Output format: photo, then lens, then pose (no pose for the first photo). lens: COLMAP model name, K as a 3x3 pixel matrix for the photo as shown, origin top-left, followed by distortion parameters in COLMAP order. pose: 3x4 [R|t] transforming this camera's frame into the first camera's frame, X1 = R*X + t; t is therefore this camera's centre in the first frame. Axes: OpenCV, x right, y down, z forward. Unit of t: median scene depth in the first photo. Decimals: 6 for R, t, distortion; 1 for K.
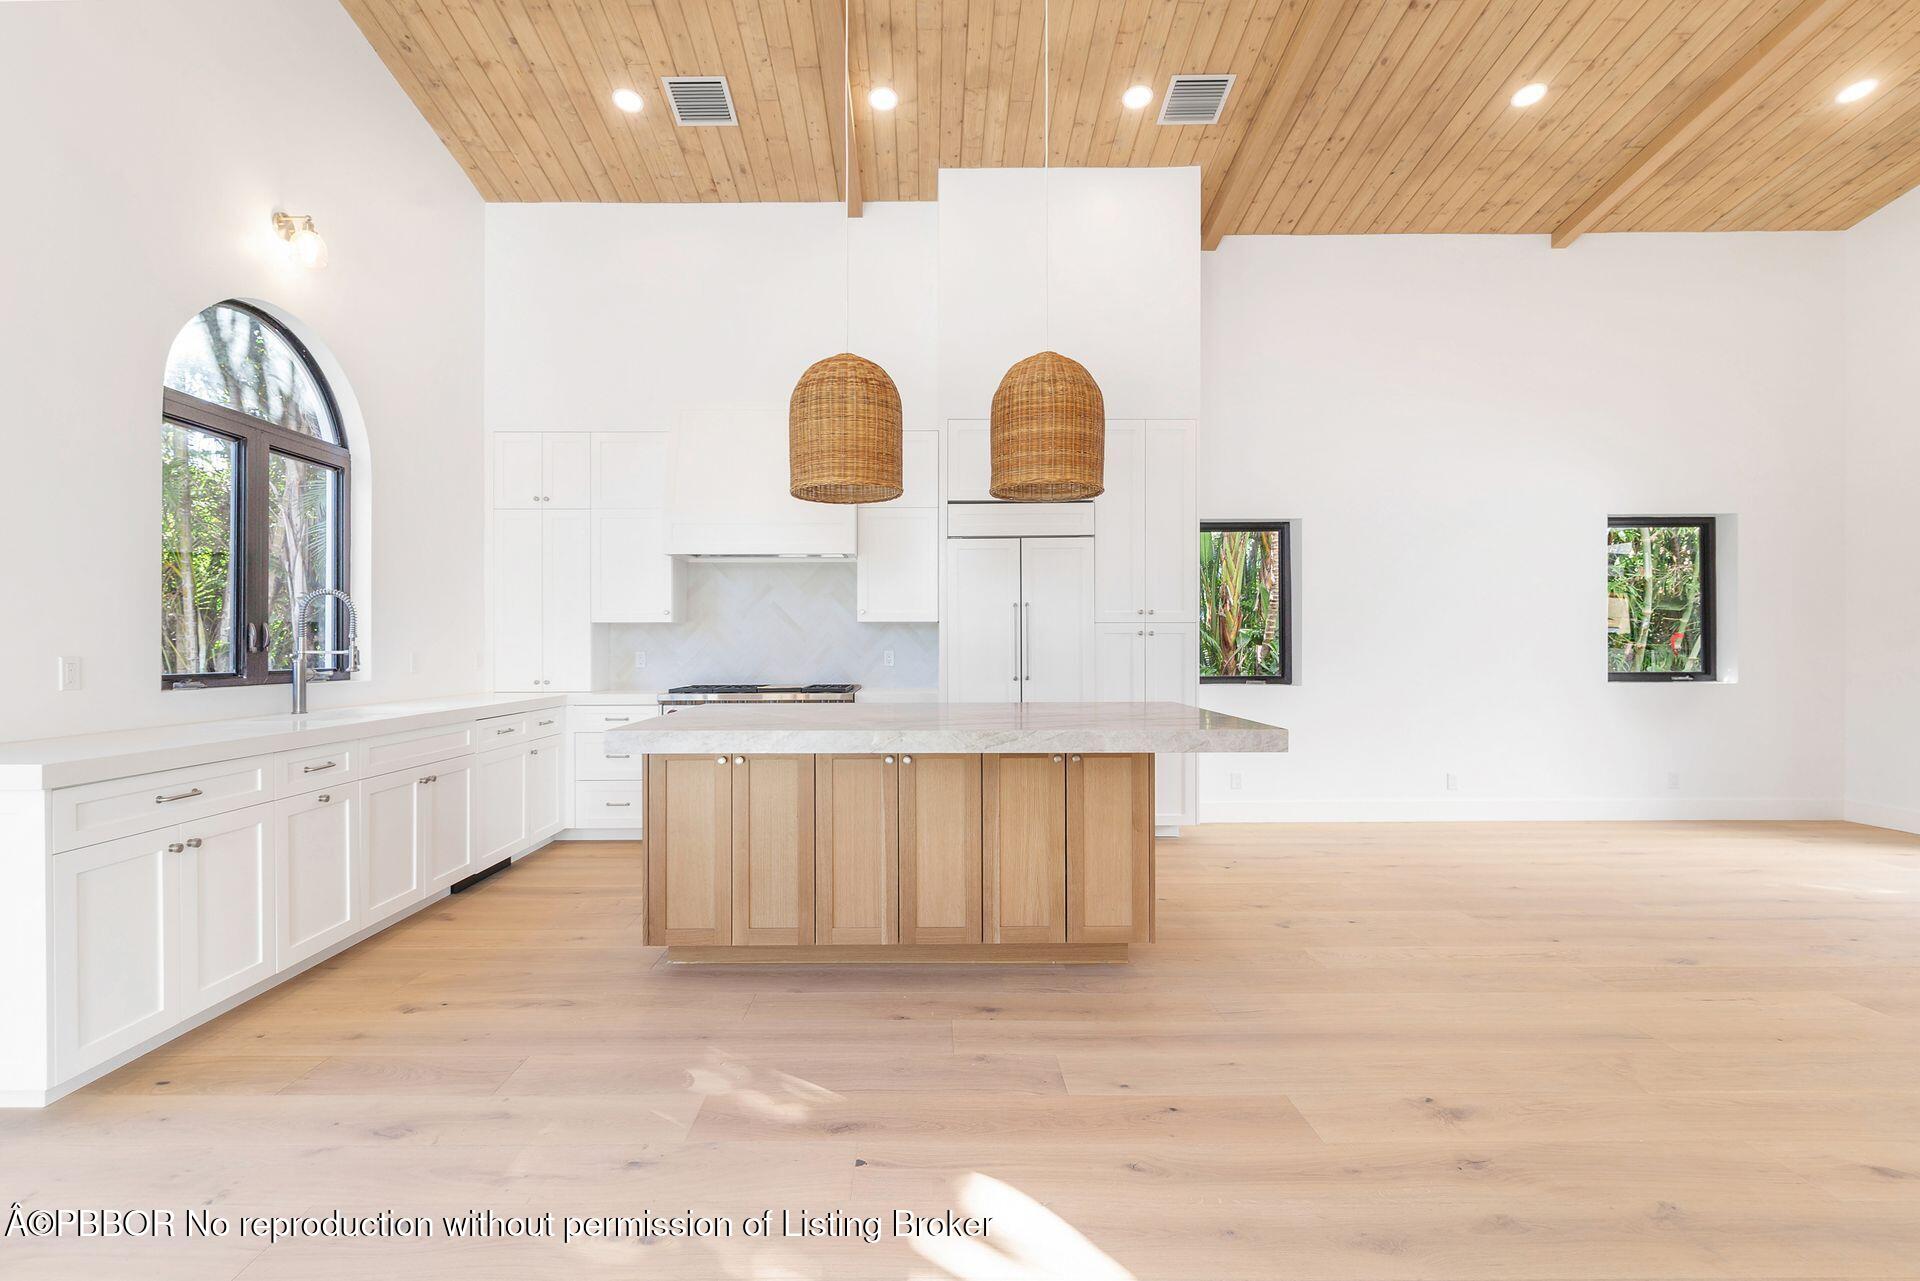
lens RADIAL K [[878.9, 0, 935.0], [0, 878.9, 648.9], [0, 0, 1]] dist [0.002982, 0.000479]
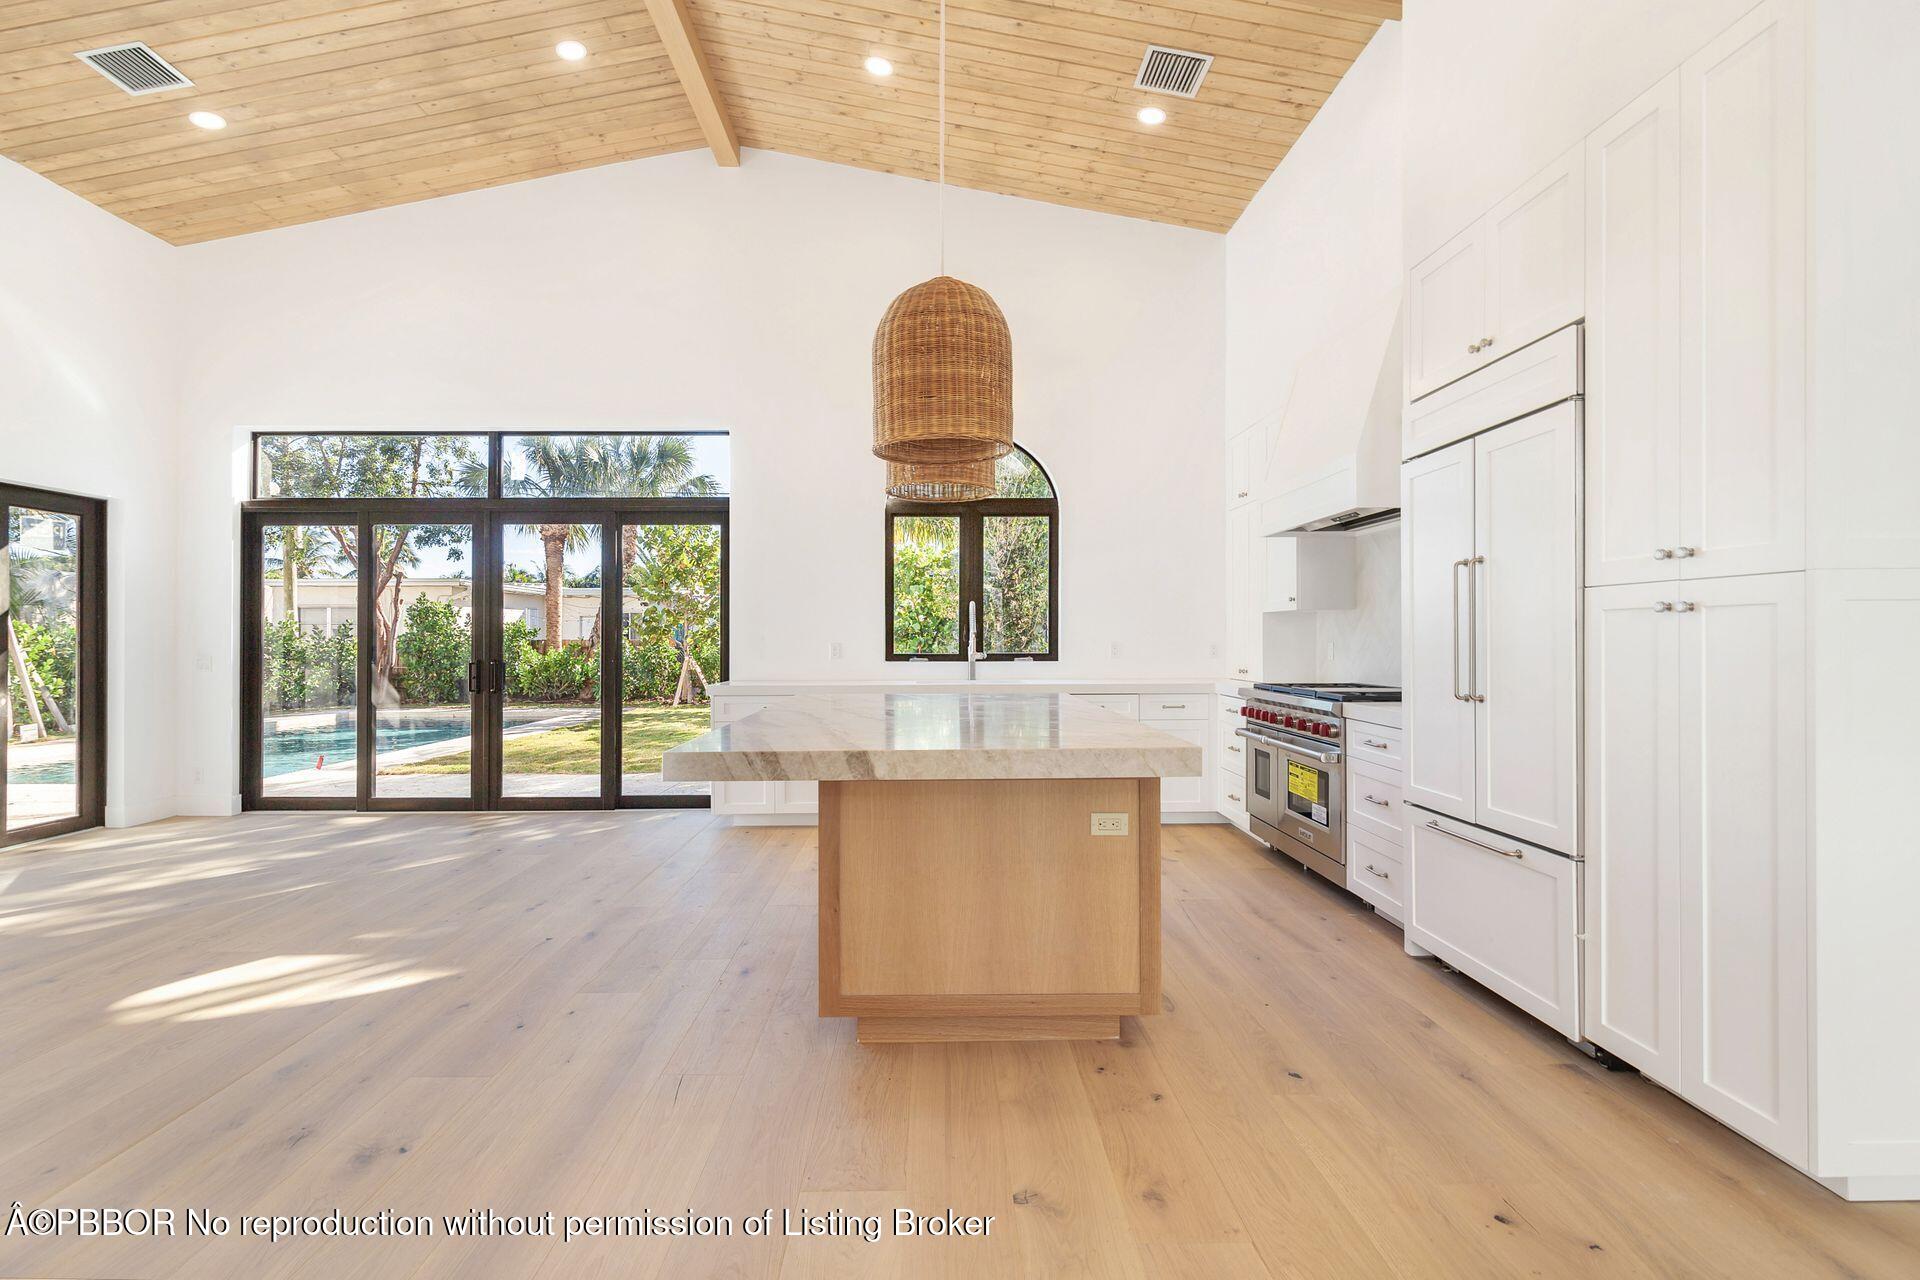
lens RADIAL K [[900.7, 0, 952.3], [0, 900.7, 636.2], [0, 0, 1]] dist [-0.002997, 0.000621]
pose [[0.011960, 0.001410, -0.999927, 0.733054], [0.002088, 0.999997, 0.001435, -0.006822], [0.999926, -0.002105, 0.011957, 0.766155]]
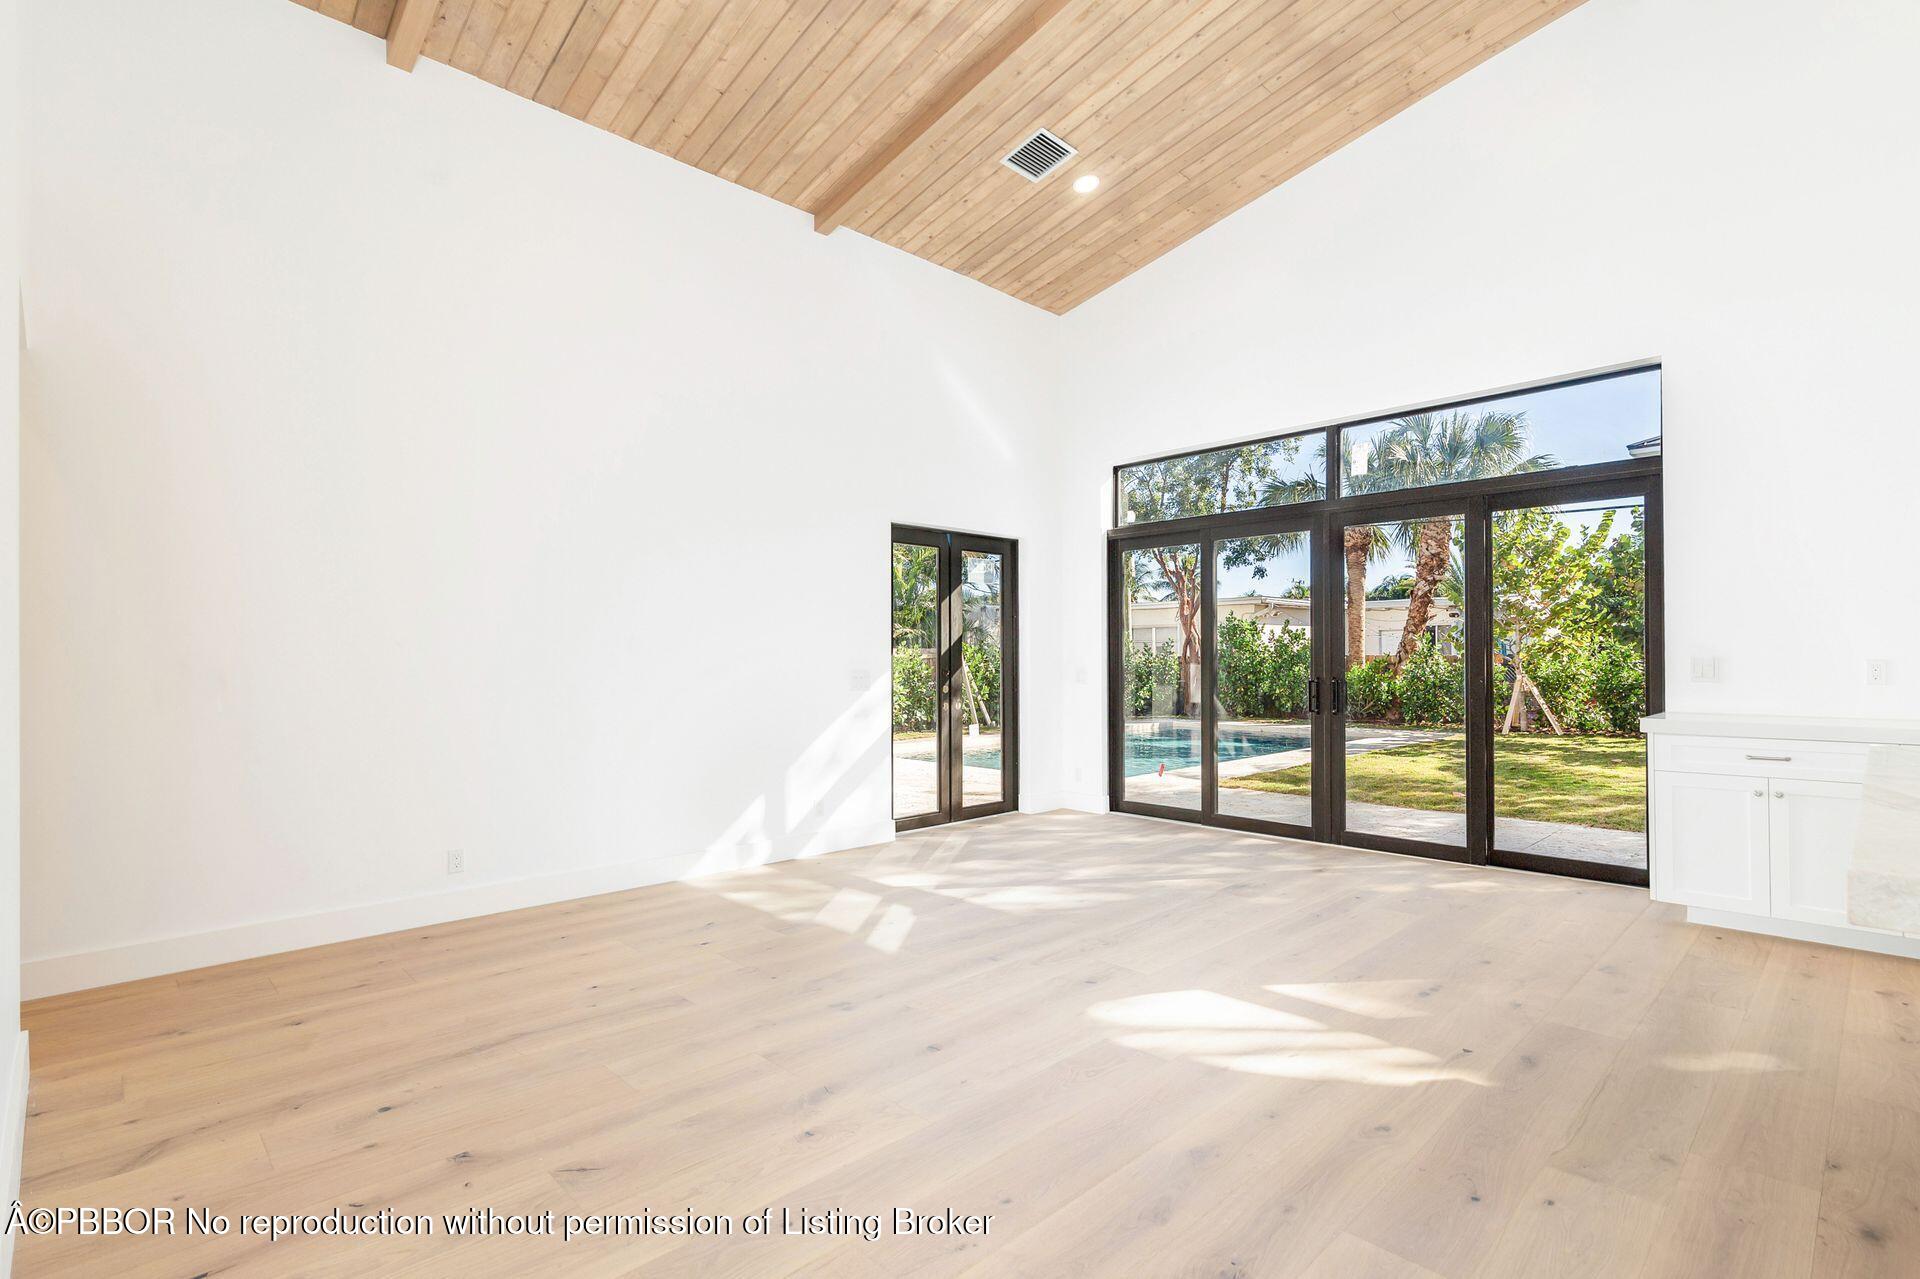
lens RADIAL K [[900.7, 0, 952.3], [0, 900.7, 635.7], [0, 0, 1]] dist [-0.002997, 0.000621]
pose [[-0.718740, -0.009447, -0.695214, 0.606201], [0.007077, 0.999756, -0.020902, -0.005395], [0.695242, -0.019943, -0.718499, 0.622645]]
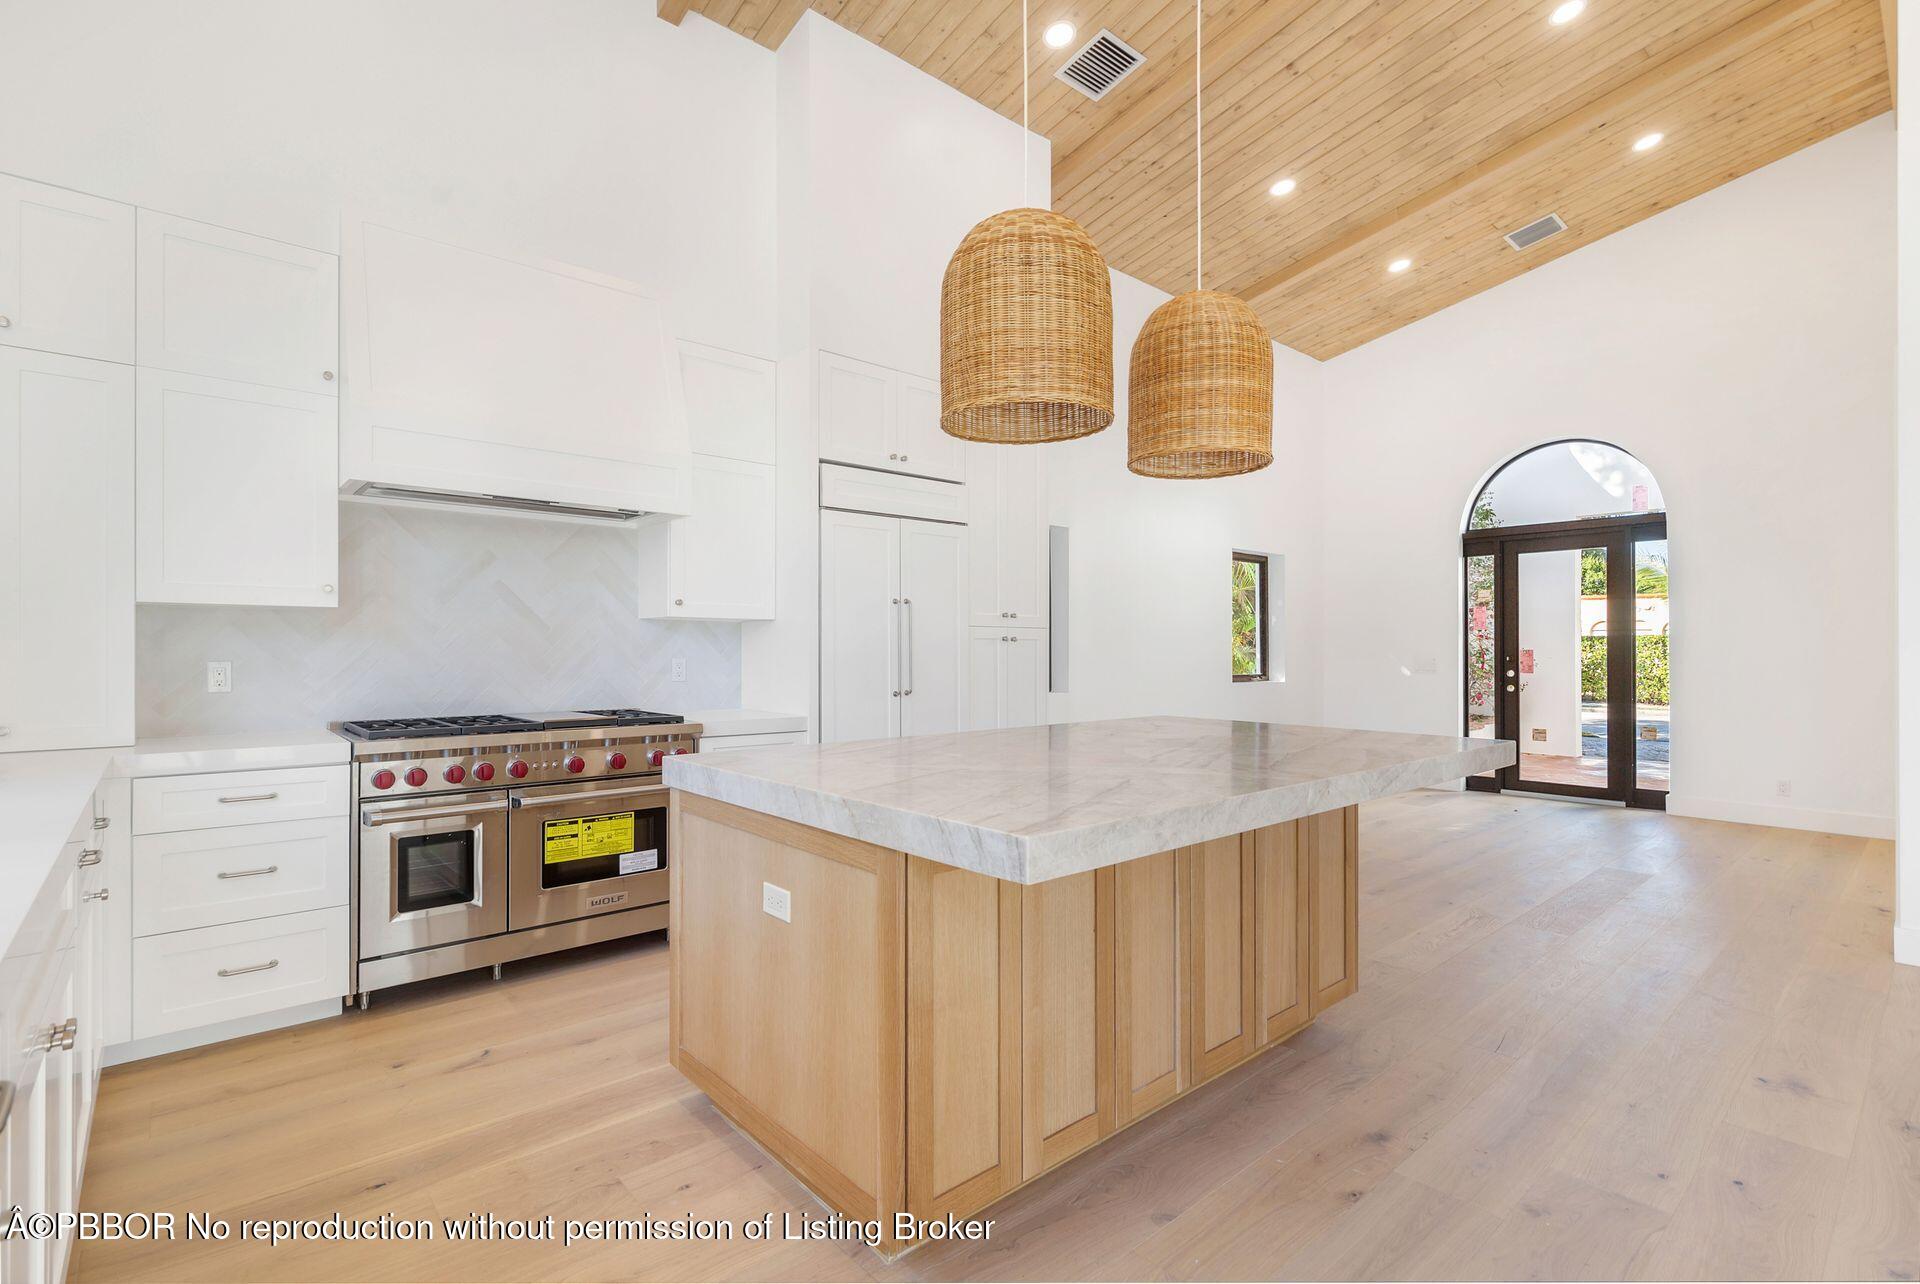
lens RADIAL K [[876.6, 0, 961.1], [0, 876.6, 653.0], [0, 0, 1]] dist [-0.000235, -0.000376]
pose [[0.757614, 0.002218, 0.652699, -0.432845], [-0.000924, 0.999997, -0.002326, -0.002213], [-0.652703, 0.001160, 0.757613, 0.408748]]
